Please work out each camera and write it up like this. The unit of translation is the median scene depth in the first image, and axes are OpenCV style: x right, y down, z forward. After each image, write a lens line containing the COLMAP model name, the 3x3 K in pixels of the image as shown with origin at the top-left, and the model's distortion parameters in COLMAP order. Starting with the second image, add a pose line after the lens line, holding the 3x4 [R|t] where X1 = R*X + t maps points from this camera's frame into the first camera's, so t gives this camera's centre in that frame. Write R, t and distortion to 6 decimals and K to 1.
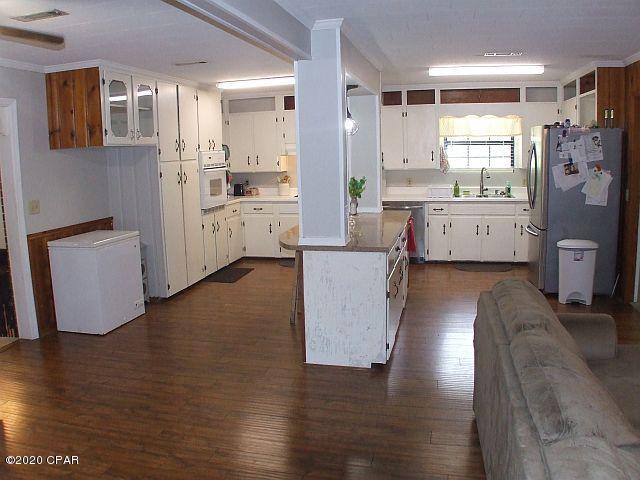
lens RADIAL K [[541.8, 0, 320.2], [0, 541.8, 230.9], [0, 0, 1]] dist [-0.212163, 0.101350]
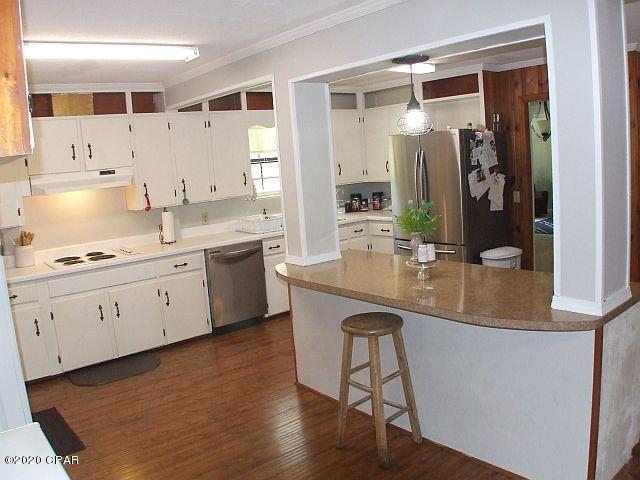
lens RADIAL K [[541.8, 0, 320.2], [0, 541.8, 230.9], [0, 0, 1]] dist [-0.212163, 0.101350]
pose [[0.601680, -0.125647, 0.788793, -0.463366], [0.174807, 0.984323, 0.023453, -0.094125], [-0.779374, 0.123775, 0.614211, 0.644459]]
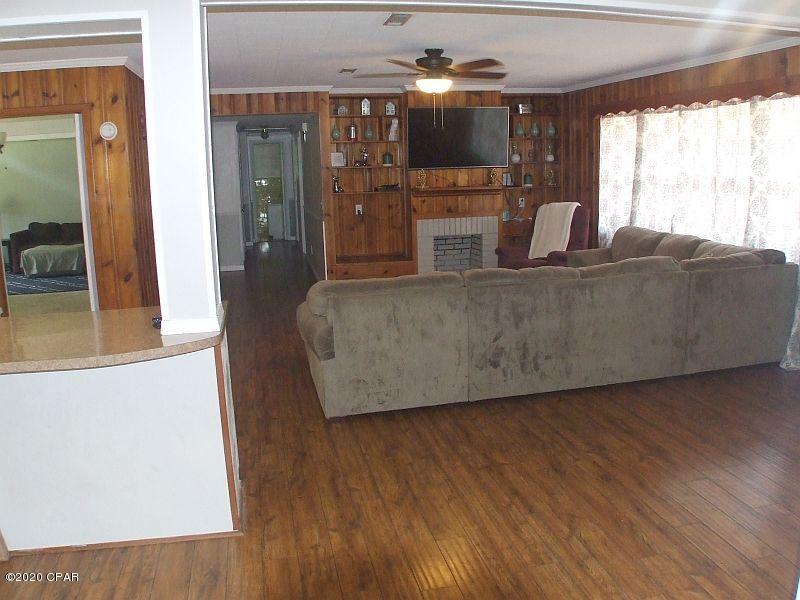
lens RADIAL K [[677.3, 0, 400.3], [0, 677.3, 288.7], [0, 0, 1]] dist [-0.212163, 0.101350]
pose [[-0.428076, -0.128253, 0.894596, -0.530458], [0.175778, 0.959159, 0.221622, -0.098474], [-0.886483, 0.252122, -0.388049, 0.794720]]
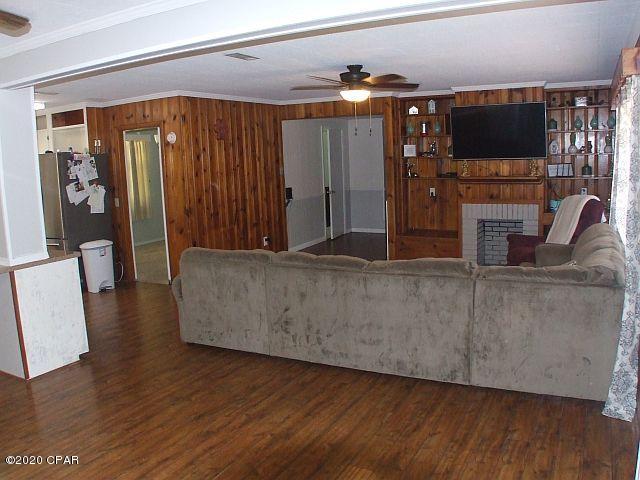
lens RADIAL K [[541.8, 0, 320.2], [0, 541.8, 230.9], [0, 0, 1]] dist [-0.212163, 0.101350]
pose [[0.249601, -0.120133, 0.960868, -0.591660], [0.179724, 0.980782, 0.075937, -0.005063], [-0.951524, 0.153737, 0.266395, 0.121607]]
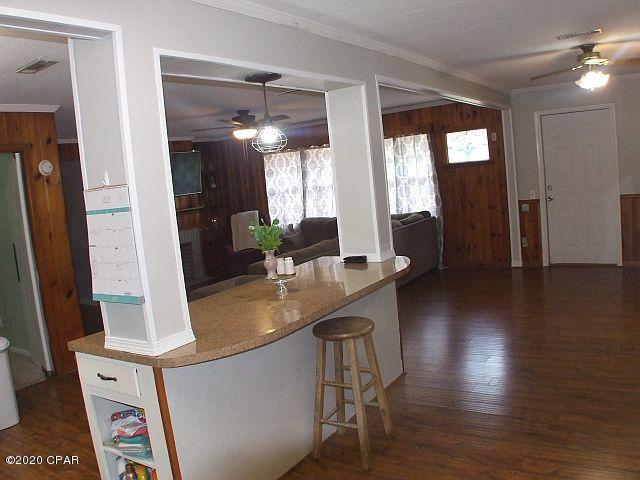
lens RADIAL K [[541.8, 0, 320.2], [0, 541.8, 230.9], [0, 0, 1]] dist [-0.212163, 0.101350]
pose [[-0.933157, 0.086778, 0.348837, -0.194948], [0.176146, 0.956318, 0.233301, -0.206152], [-0.313354, 0.279153, -0.907680, 1.428854]]
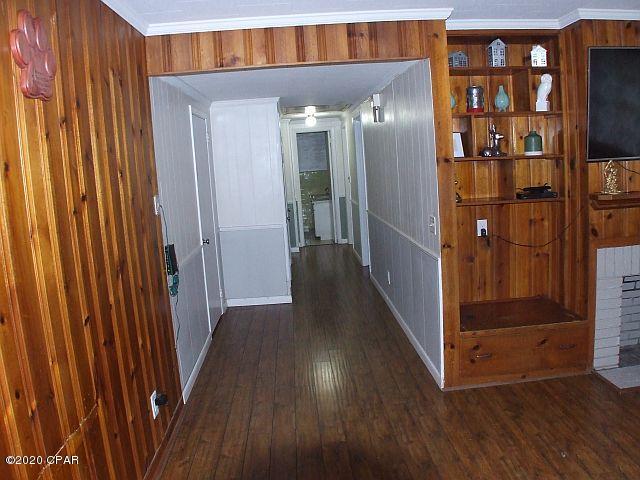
lens RADIAL K [[541.8, 0, 320.2], [0, 541.8, 230.9], [0, 0, 1]] dist [-0.212163, 0.101350]
pose [[-0.277648, -0.083994, 0.957004, 0.312571], [0.219022, 0.964401, 0.148186, -0.100378], [-0.935383, 0.250749, -0.249367, 0.618853]]
